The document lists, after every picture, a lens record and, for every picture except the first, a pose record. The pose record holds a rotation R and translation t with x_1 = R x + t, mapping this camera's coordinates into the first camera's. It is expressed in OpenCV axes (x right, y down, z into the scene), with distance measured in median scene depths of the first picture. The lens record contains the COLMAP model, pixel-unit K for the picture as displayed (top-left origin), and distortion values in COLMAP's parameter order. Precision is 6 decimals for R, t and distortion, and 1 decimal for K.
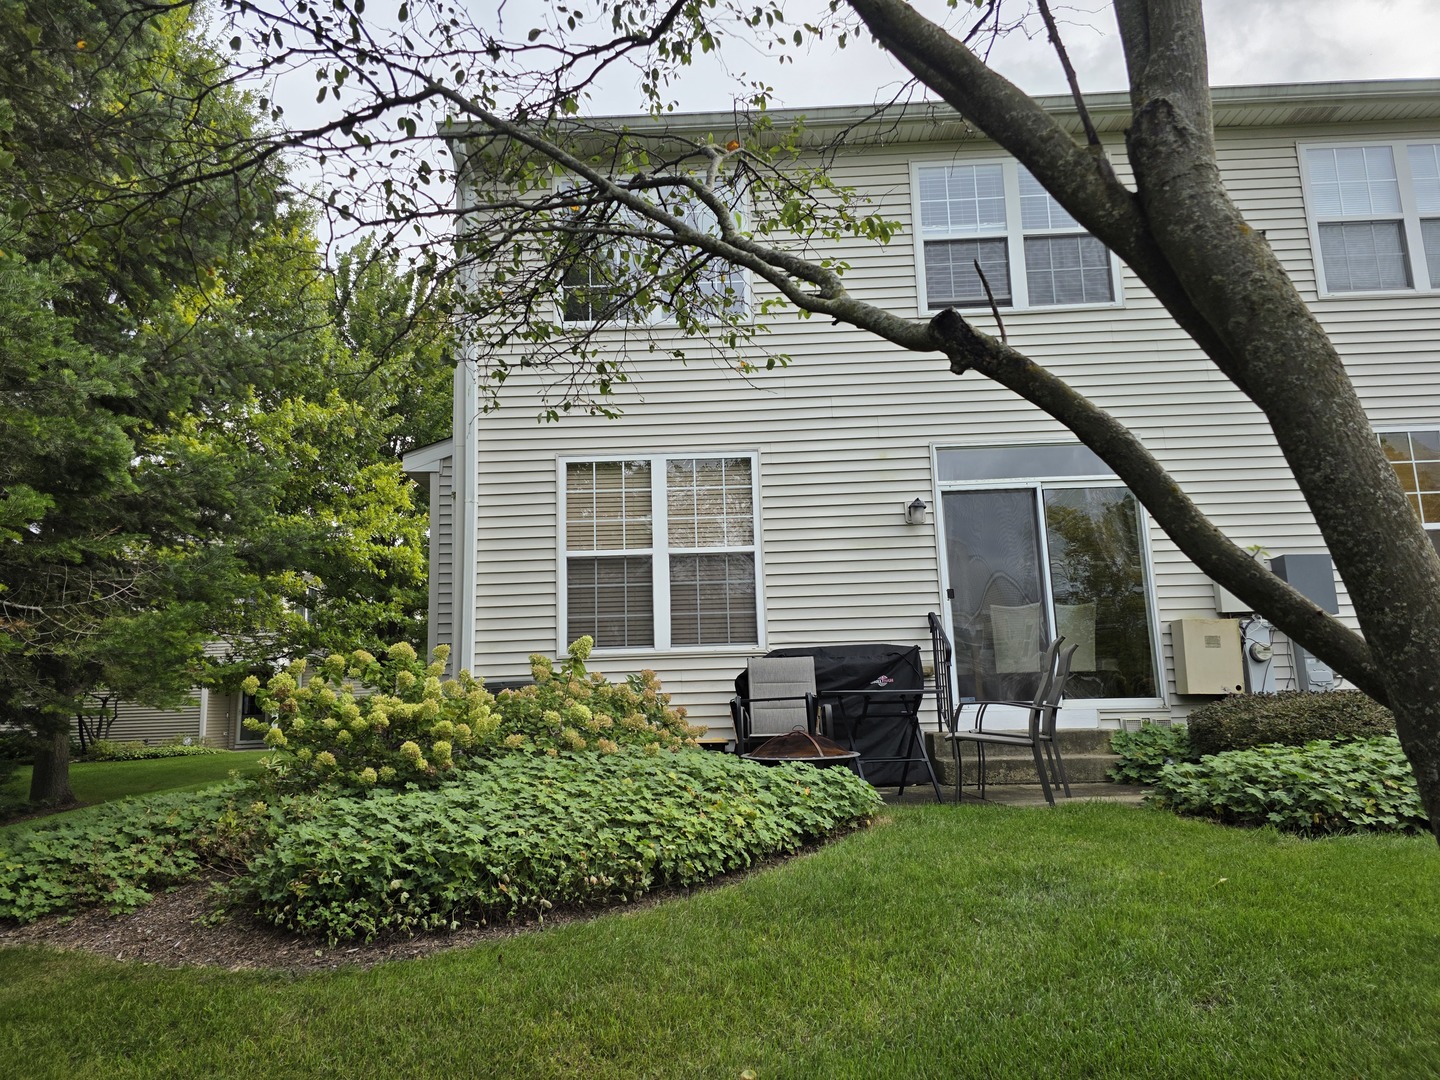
lens RADIAL K [[955.3, 0, 720.0], [0, 955.3, 540.0], [0, 0, 1]] dist [0.041260, -0.002099]
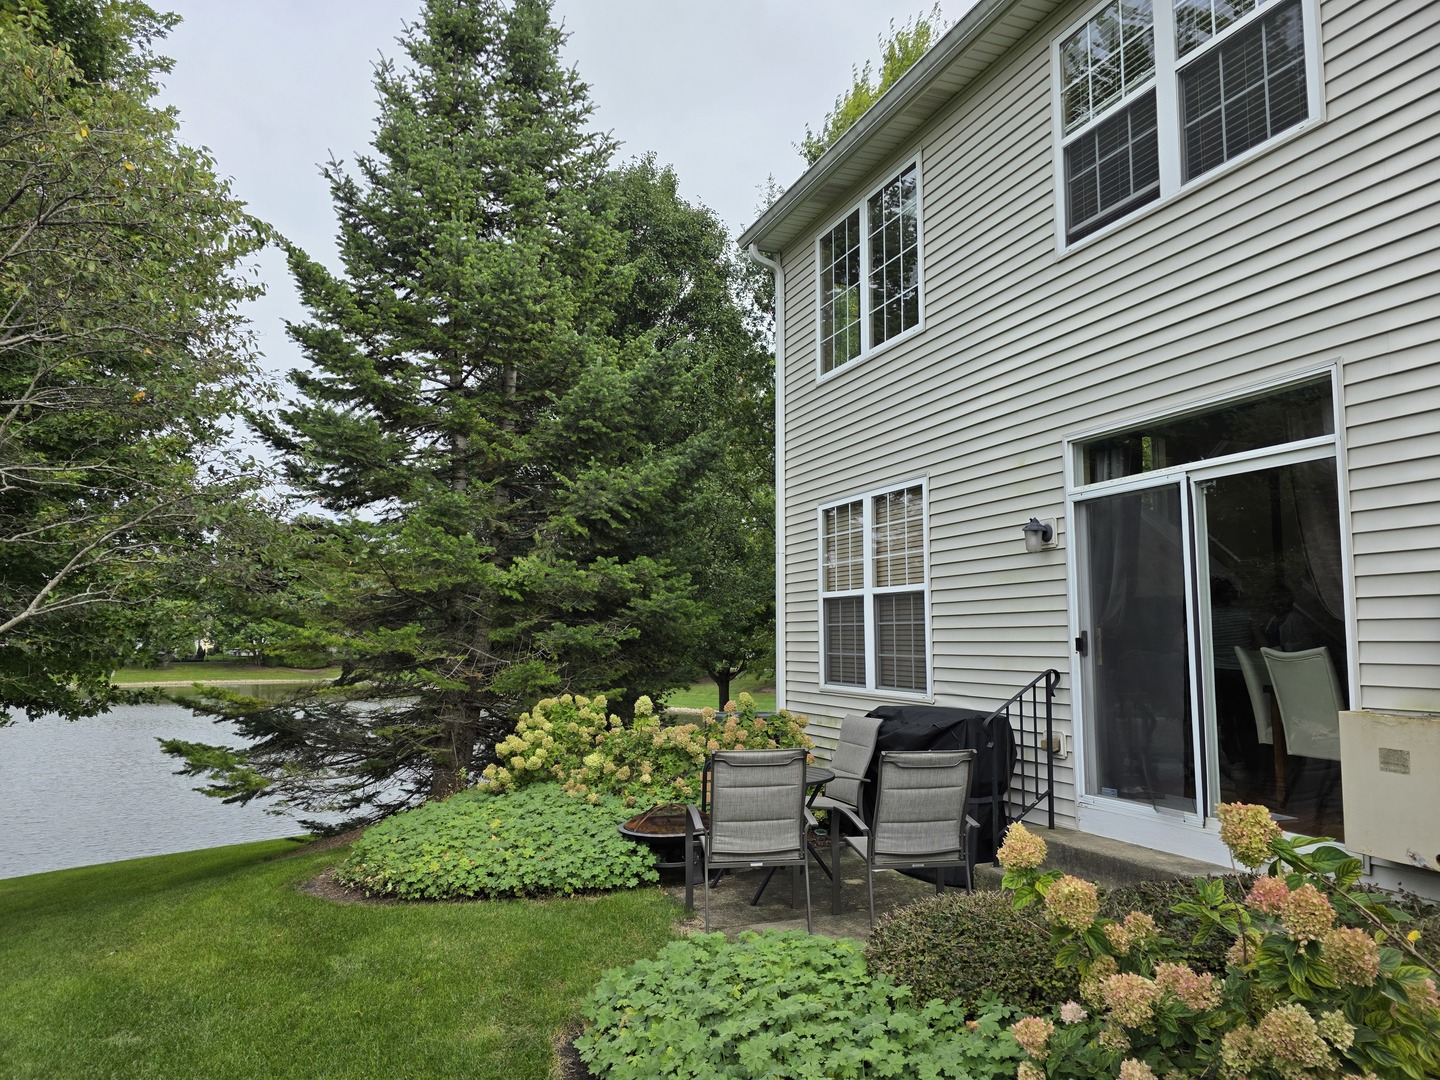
lens RADIAL K [[955.3, 0, 720.0], [0, 955.3, 540.0], [0, 0, 1]] dist [0.041260, -0.002099]
pose [[0.402029, -0.066530, -0.913207, 0.796113], [0.149326, 0.988768, -0.006296, -0.058035], [0.903368, -0.133834, 0.407448, 0.454448]]
